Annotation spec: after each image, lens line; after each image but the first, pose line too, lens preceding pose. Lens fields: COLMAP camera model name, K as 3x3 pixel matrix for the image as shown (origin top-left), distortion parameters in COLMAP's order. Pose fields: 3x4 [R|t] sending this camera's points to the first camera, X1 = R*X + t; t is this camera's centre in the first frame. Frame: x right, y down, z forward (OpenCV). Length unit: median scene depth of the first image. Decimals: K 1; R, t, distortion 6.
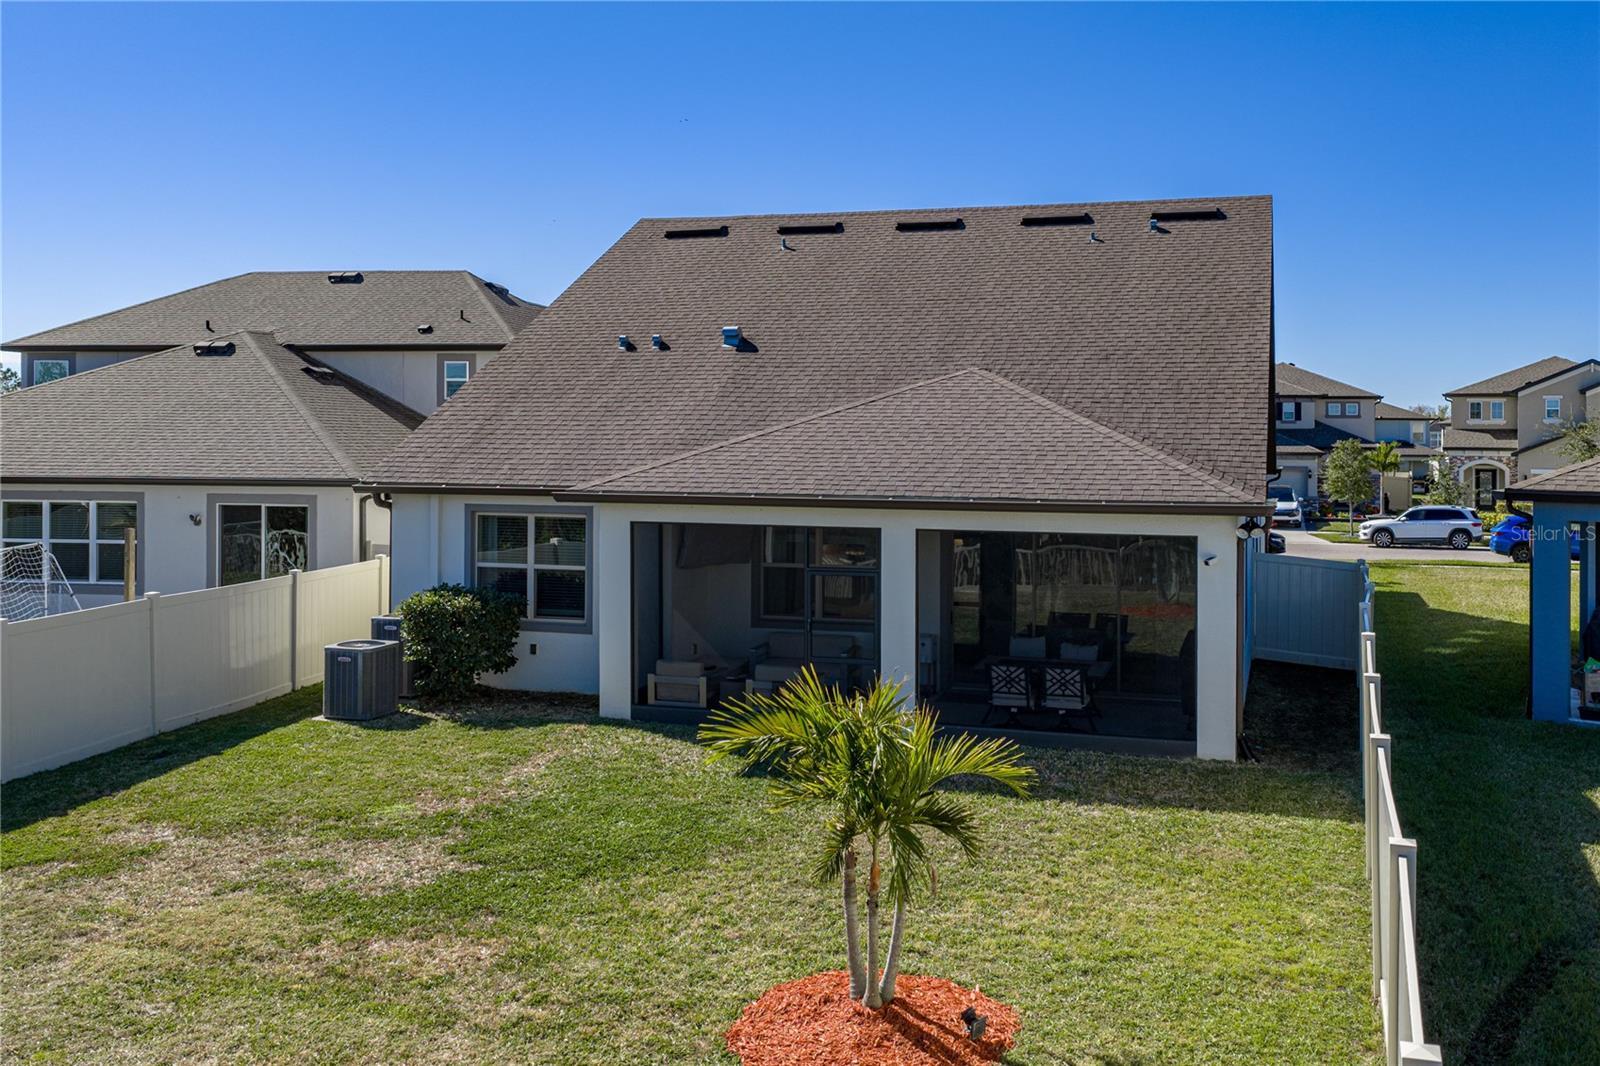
lens RADIAL K [[1356.1, 0, 943.5], [0, 1356.1, 432.5], [0, 0, 1]] dist [0.004551, -0.005097]
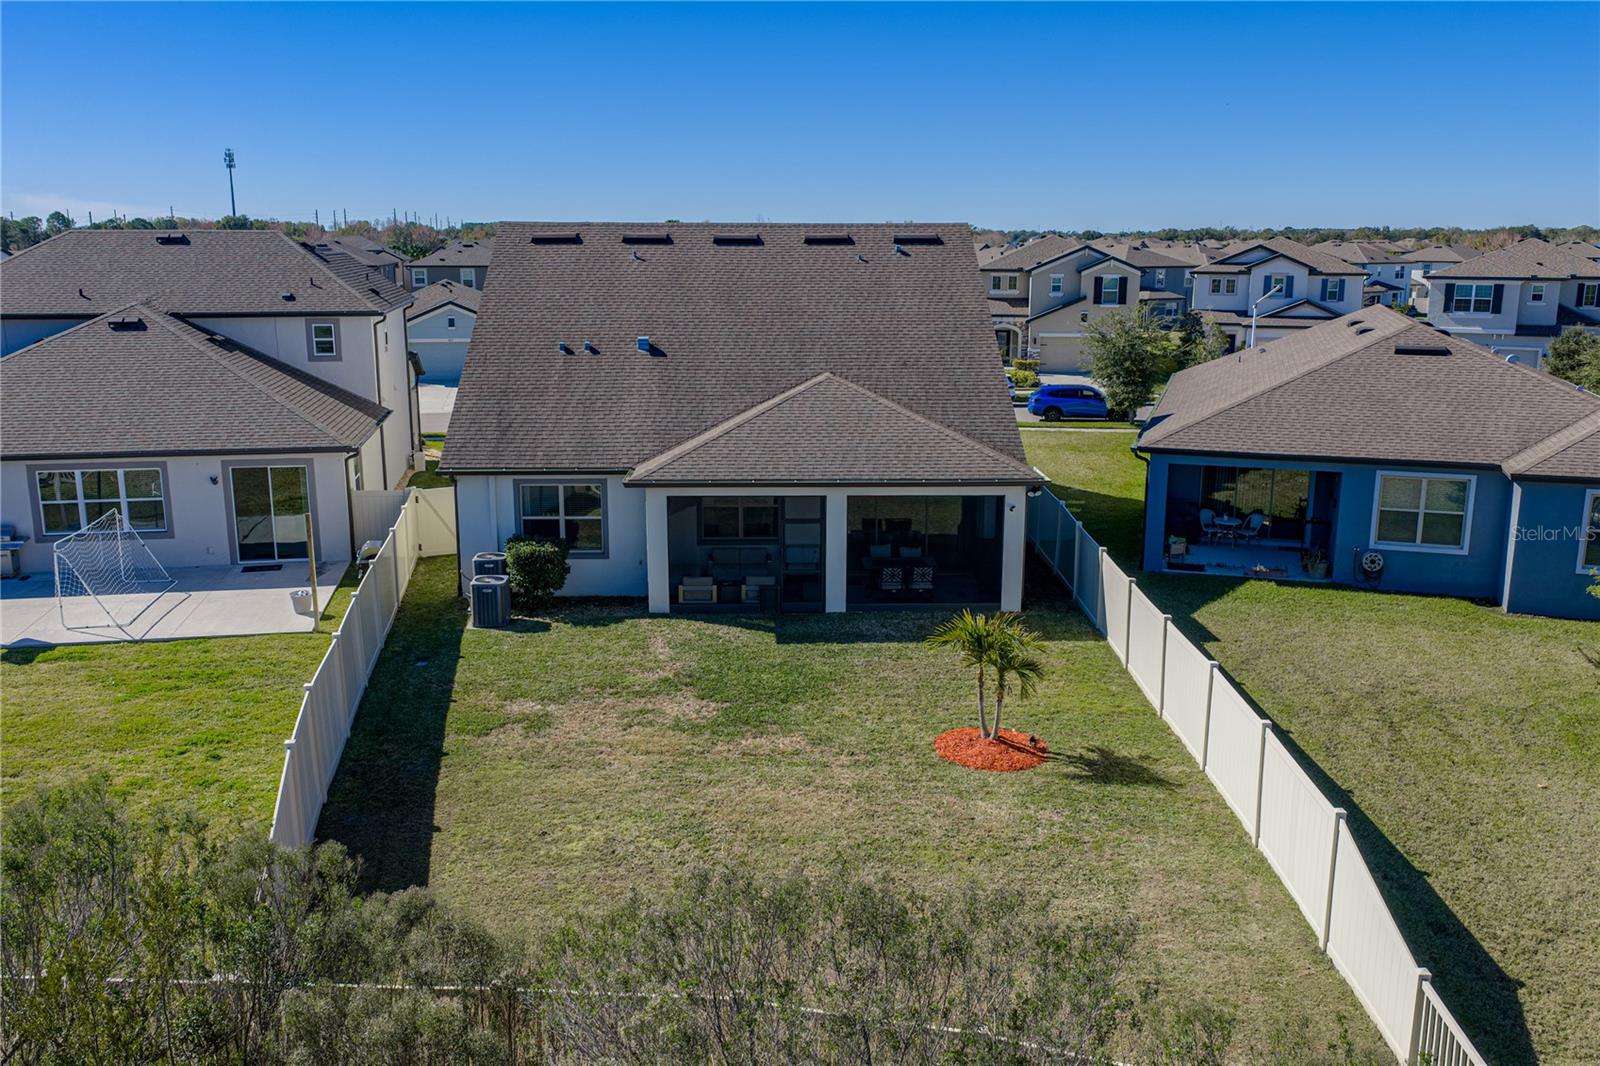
lens RADIAL K [[1370.6, 0, 800.0], [0, 1370.6, 533.0], [0, 0, 1]] dist [0.018332, -0.020909]
pose [[0.955304, -0.065256, 0.288333, -0.429149], [-0.001053, 0.974575, 0.224058, -0.201135], [-0.295624, -0.214347, 0.930947, -0.455674]]
